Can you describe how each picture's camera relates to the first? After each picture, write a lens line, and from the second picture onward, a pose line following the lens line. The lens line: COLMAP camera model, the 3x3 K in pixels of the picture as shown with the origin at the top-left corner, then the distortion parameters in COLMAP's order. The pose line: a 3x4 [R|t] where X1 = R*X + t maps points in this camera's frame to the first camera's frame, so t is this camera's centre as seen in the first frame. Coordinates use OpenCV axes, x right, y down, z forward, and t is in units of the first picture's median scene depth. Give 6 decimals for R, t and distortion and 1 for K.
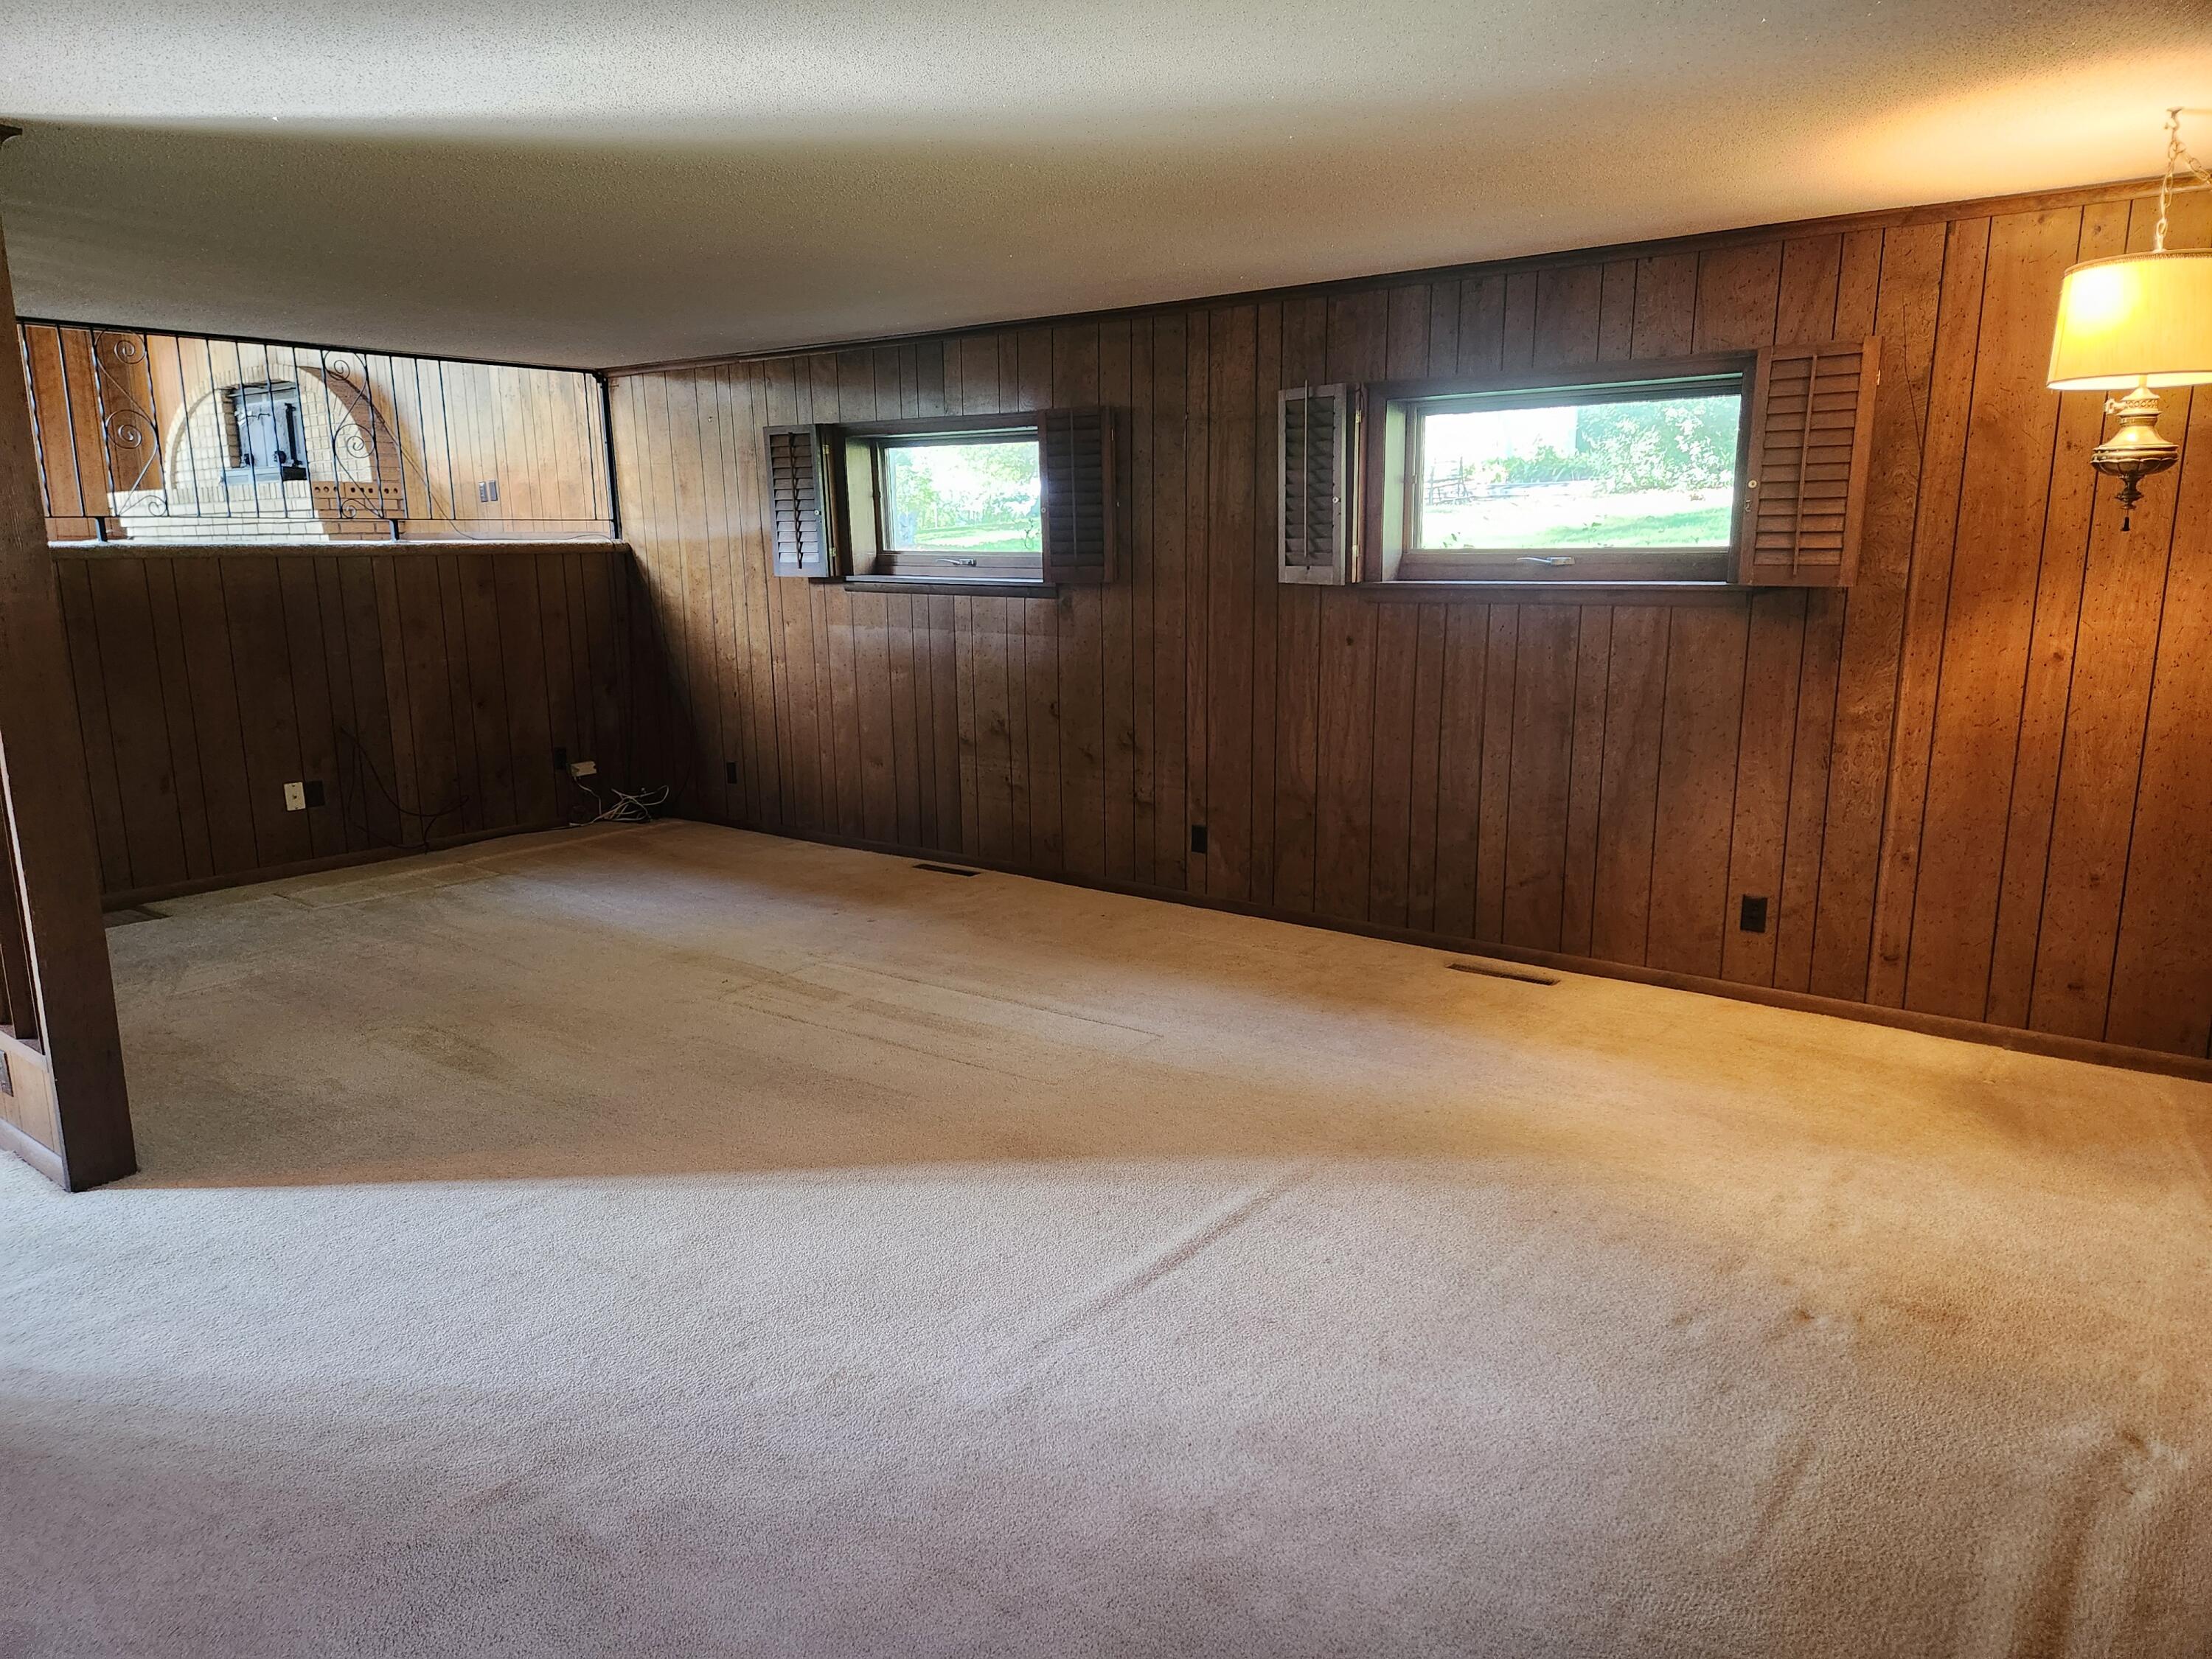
lens RADIAL K [[1455.0, 0, 1097.0], [0, 1455.0, 837.0], [0, 0, 1]] dist [0.073145, -0.060253]
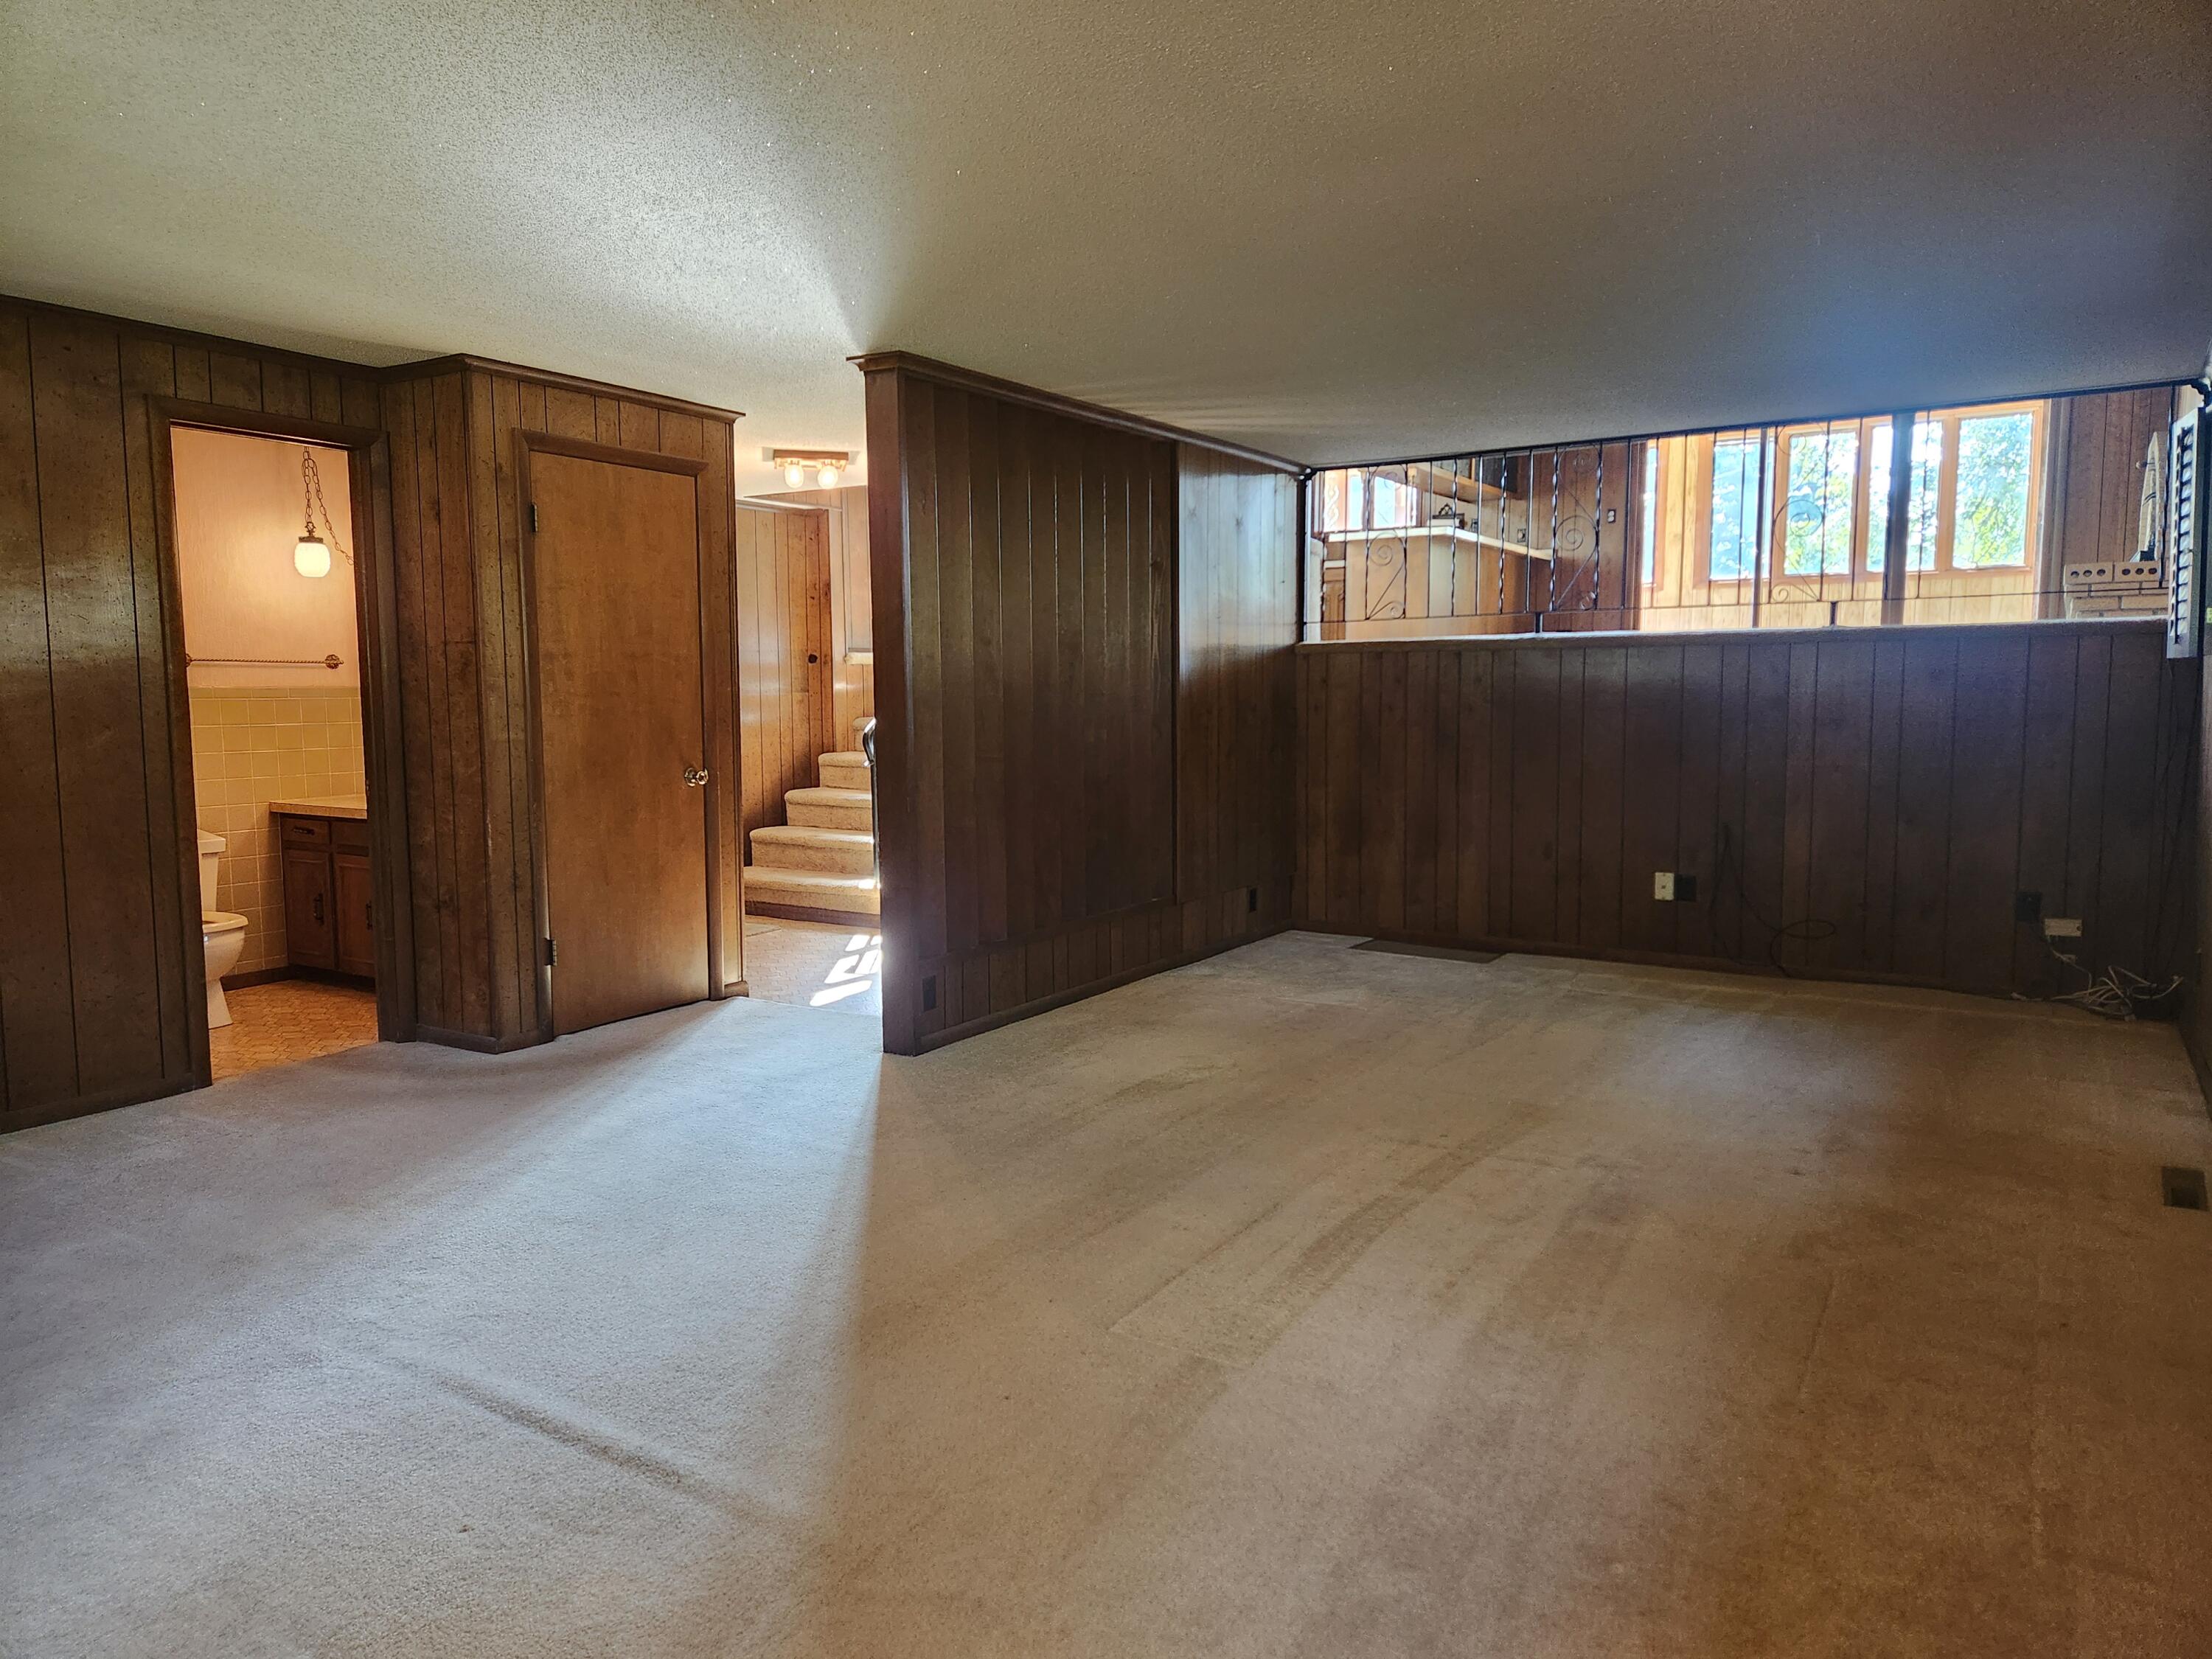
lens RADIAL K [[1455.0, 0, 1099.6], [0, 1455.0, 827.8], [0, 0, 1]] dist [0.073145, -0.060253]
pose [[0.078209, 0.103035, -0.991598, 0.531985], [-0.193859, 0.977230, 0.086252, -0.103931], [0.977907, 0.185485, 0.096402, 0.715617]]
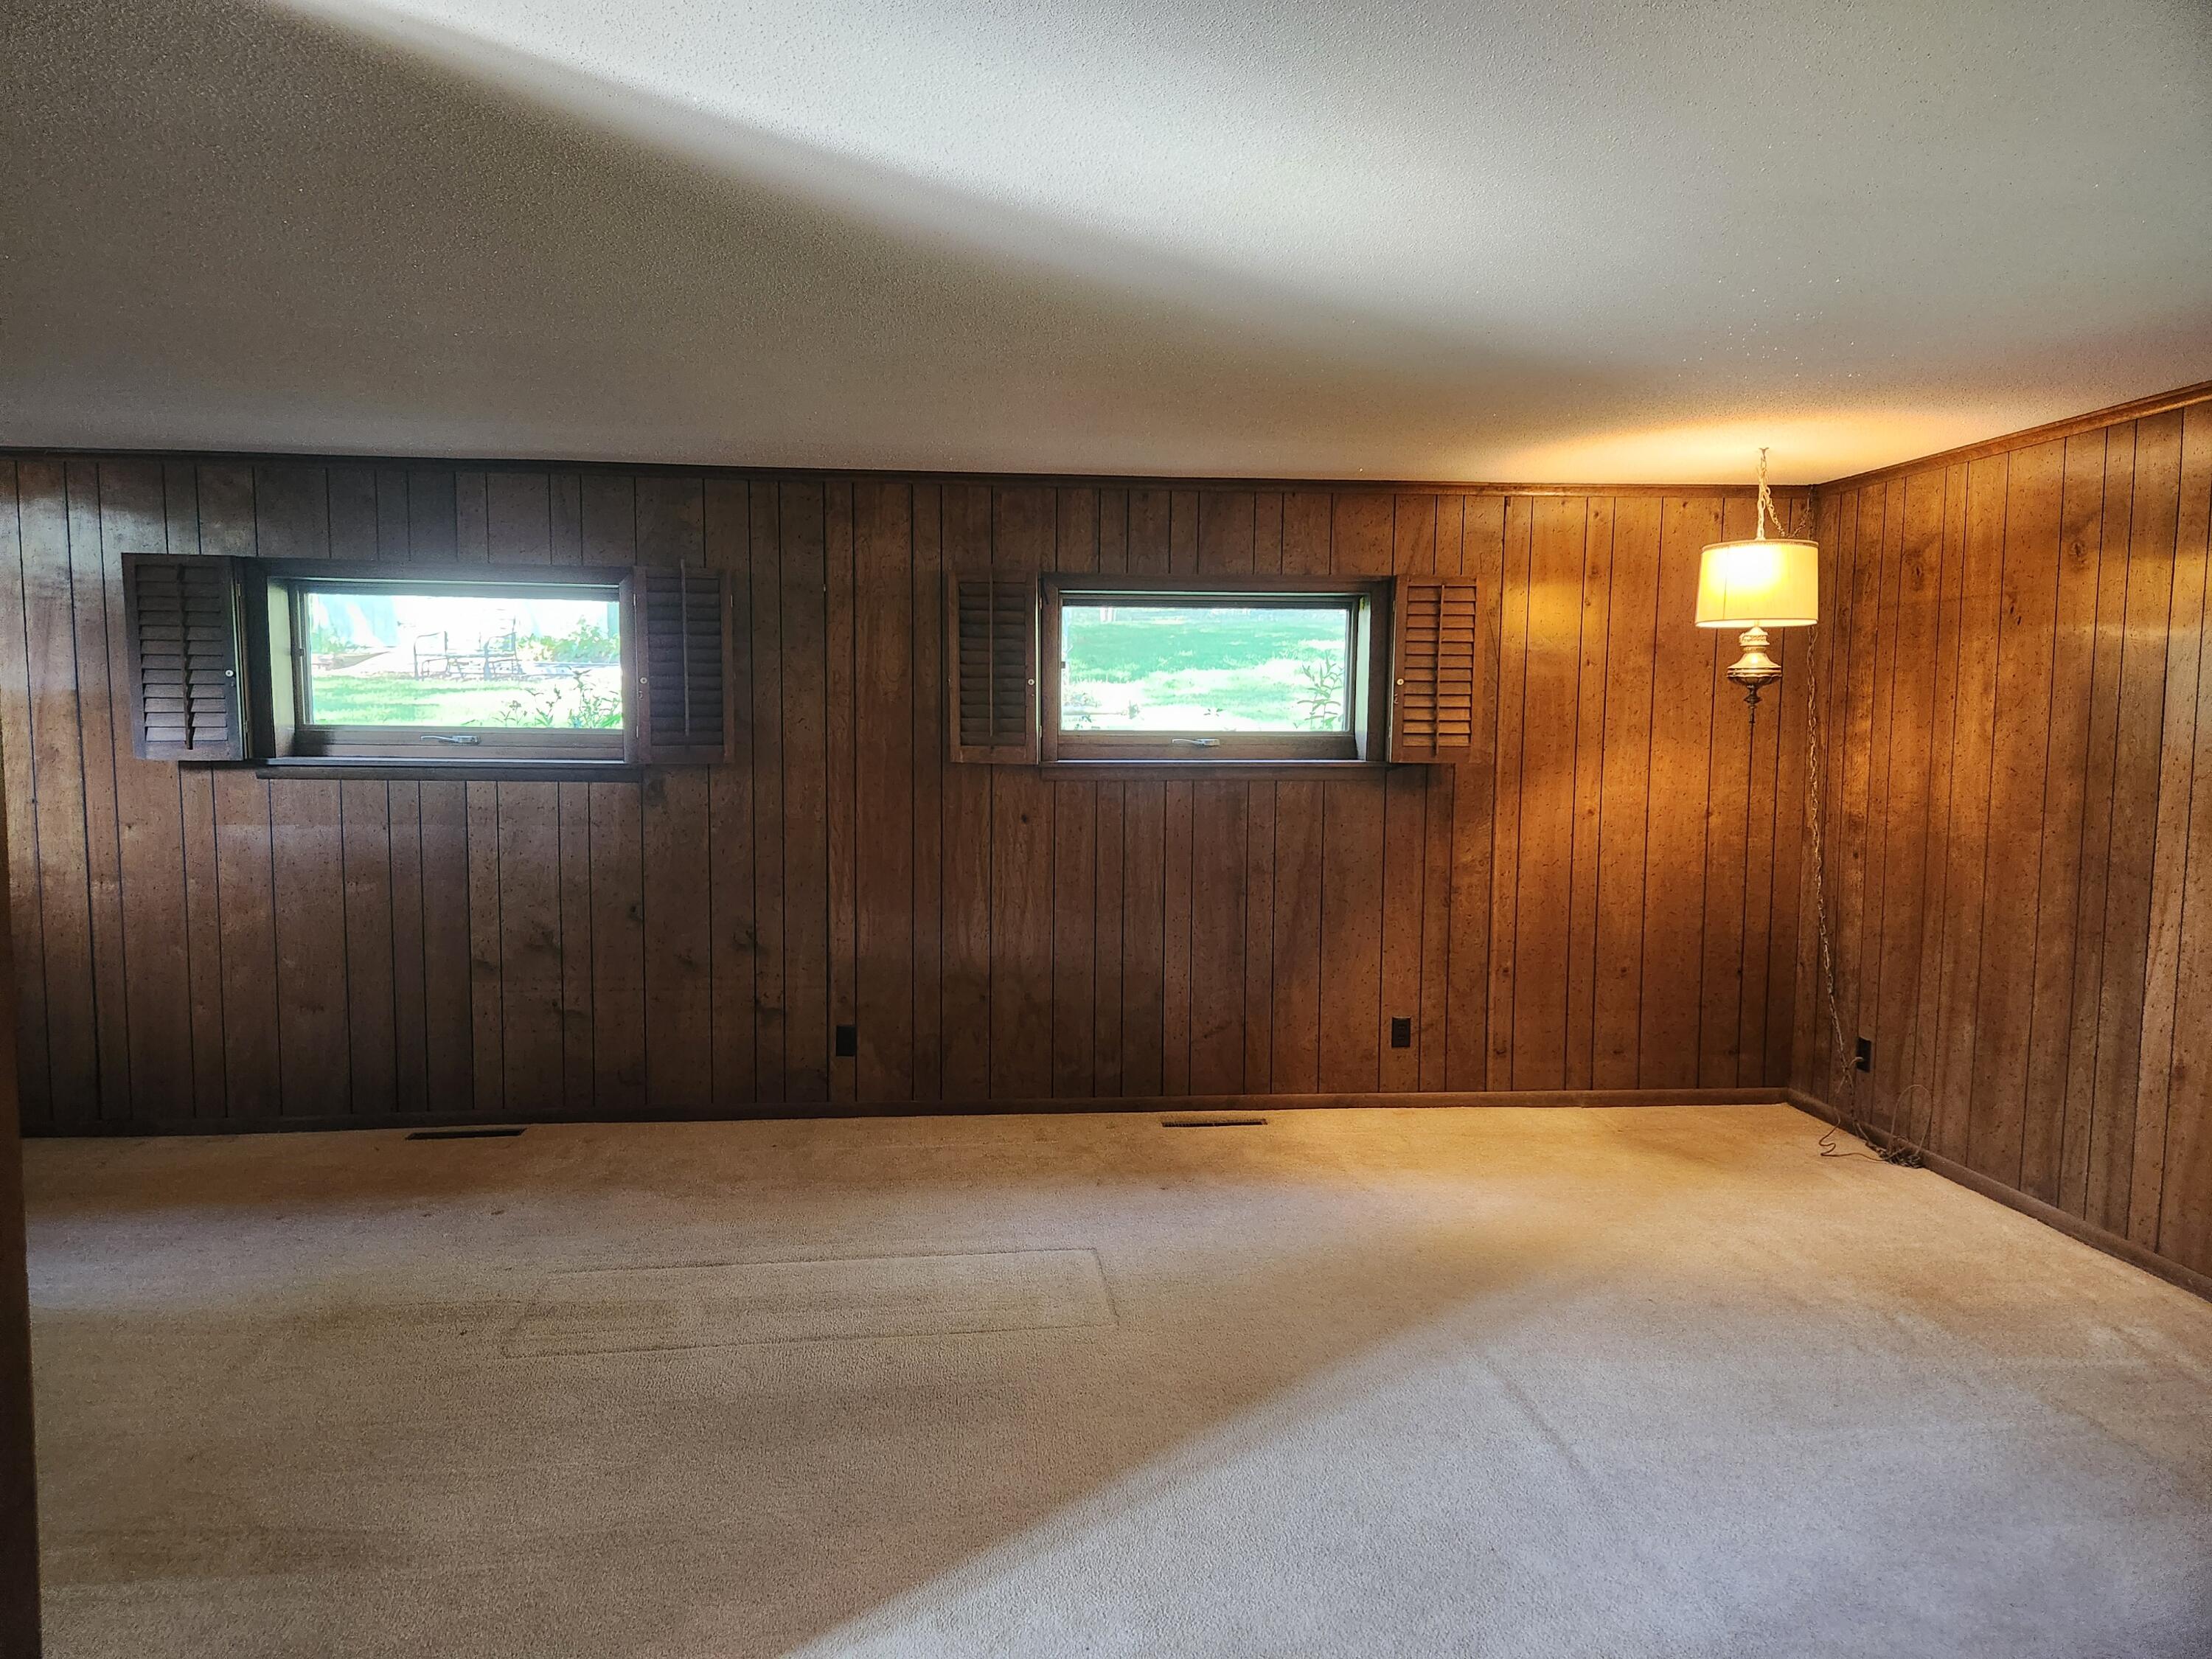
lens RADIAL K [[1455.0, 0, 1067.8], [0, 1455.0, 827.8], [0, 0, 1]] dist [0.073145, -0.060253]
pose [[0.740253, -0.038934, 0.671200, -0.514581], [0.123435, 0.989223, -0.078754, -0.049138], [-0.660900, 0.141147, 0.737081, 0.262127]]
